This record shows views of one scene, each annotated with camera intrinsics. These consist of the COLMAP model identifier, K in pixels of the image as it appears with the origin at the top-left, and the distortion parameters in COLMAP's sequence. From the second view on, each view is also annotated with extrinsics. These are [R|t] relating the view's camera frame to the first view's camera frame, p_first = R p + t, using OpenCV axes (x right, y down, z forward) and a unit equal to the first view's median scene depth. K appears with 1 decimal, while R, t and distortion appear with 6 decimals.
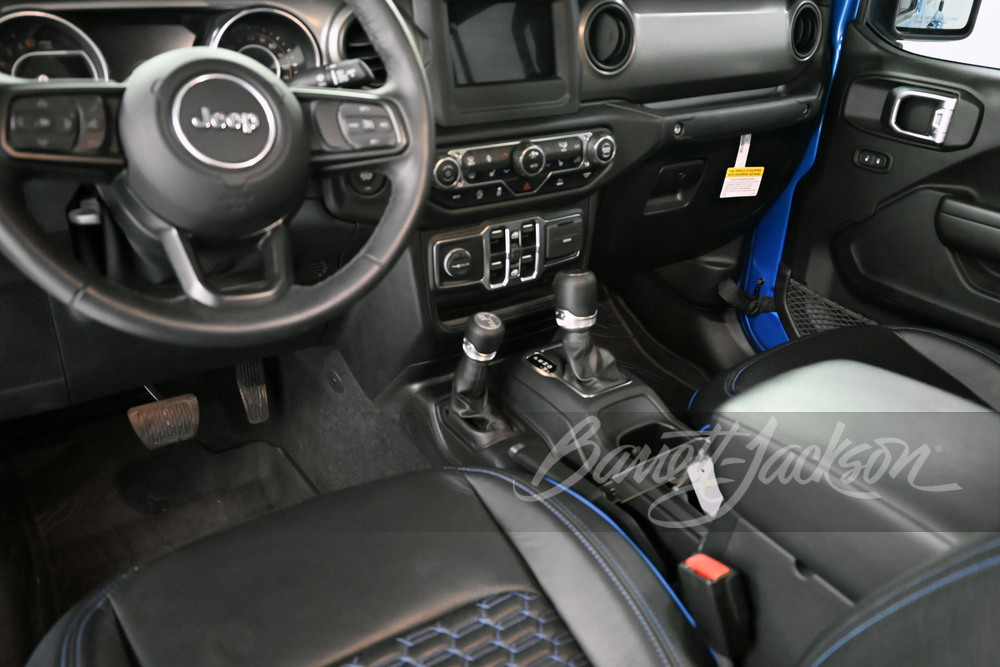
lens RADIAL K [[831.6, 0, 529.8], [0, 831.6, 335.6], [0, 0, 1]] dist [-0.000001, 0.010283]
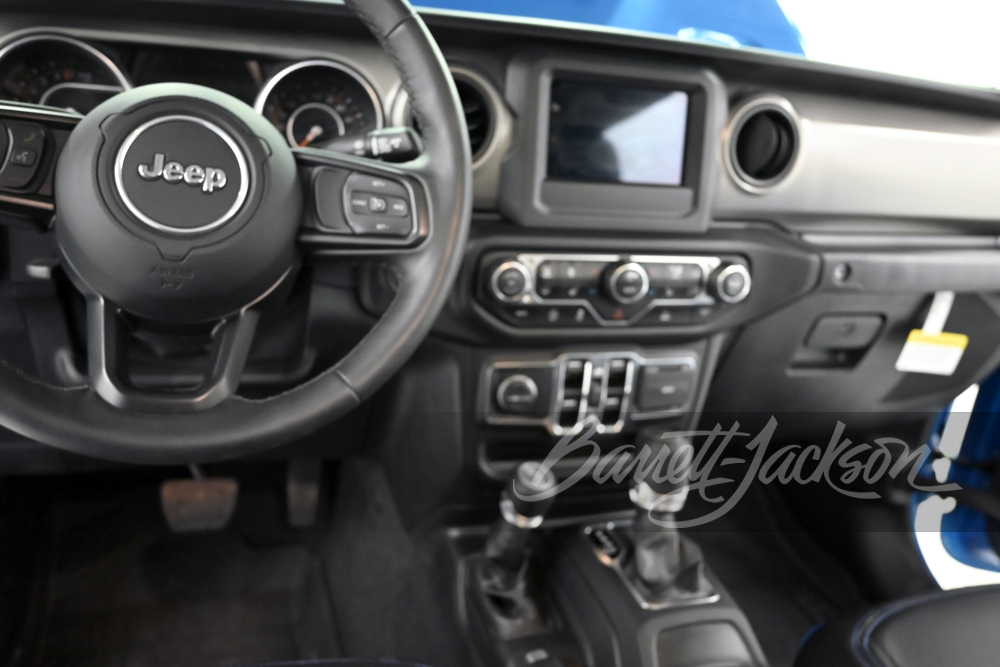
lens RADIAL K [[831.6, 0, 488.9], [0, 831.6, 330.0], [0, 0, 1]] dist [-0.000001, 0.010283]
pose [[0.952120, 0.161819, -0.259387, 0.081782], [-0.195055, 0.974848, -0.107820, -0.055151], [0.235416, 0.153253, 0.959736, 0.216125]]
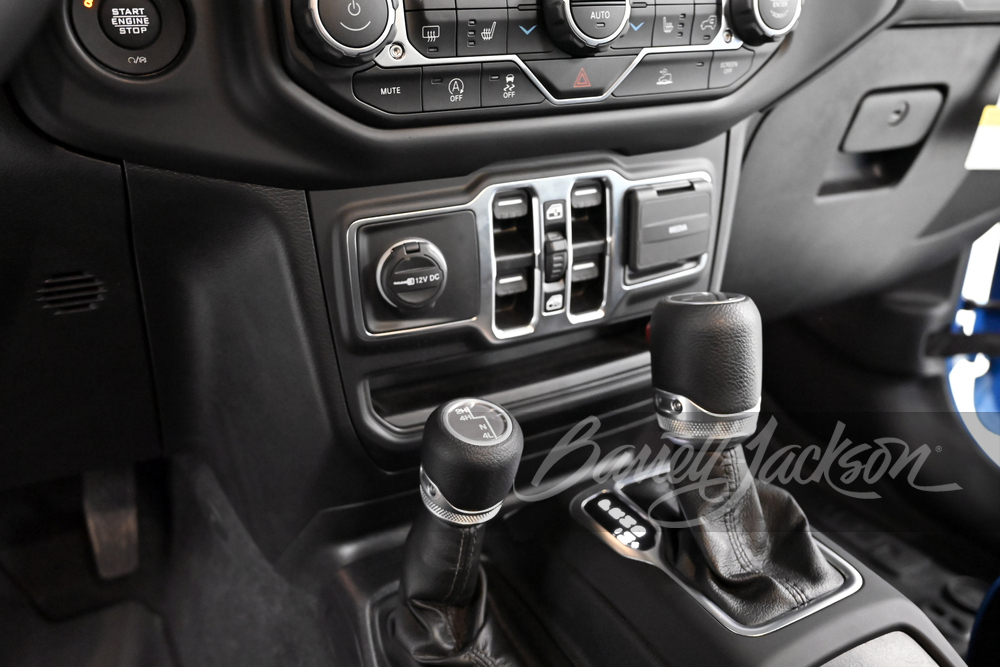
lens RADIAL K [[831.6, 0, 505.6], [0, 831.6, 339.0], [0, 0, 1]] dist [-0.000001, 0.010283]
pose [[0.993678, 0.001069, -0.112265, 0.004478], [-0.008246, 0.997949, -0.063486, -0.030321], [0.111967, 0.064011, 0.991648, 0.588390]]
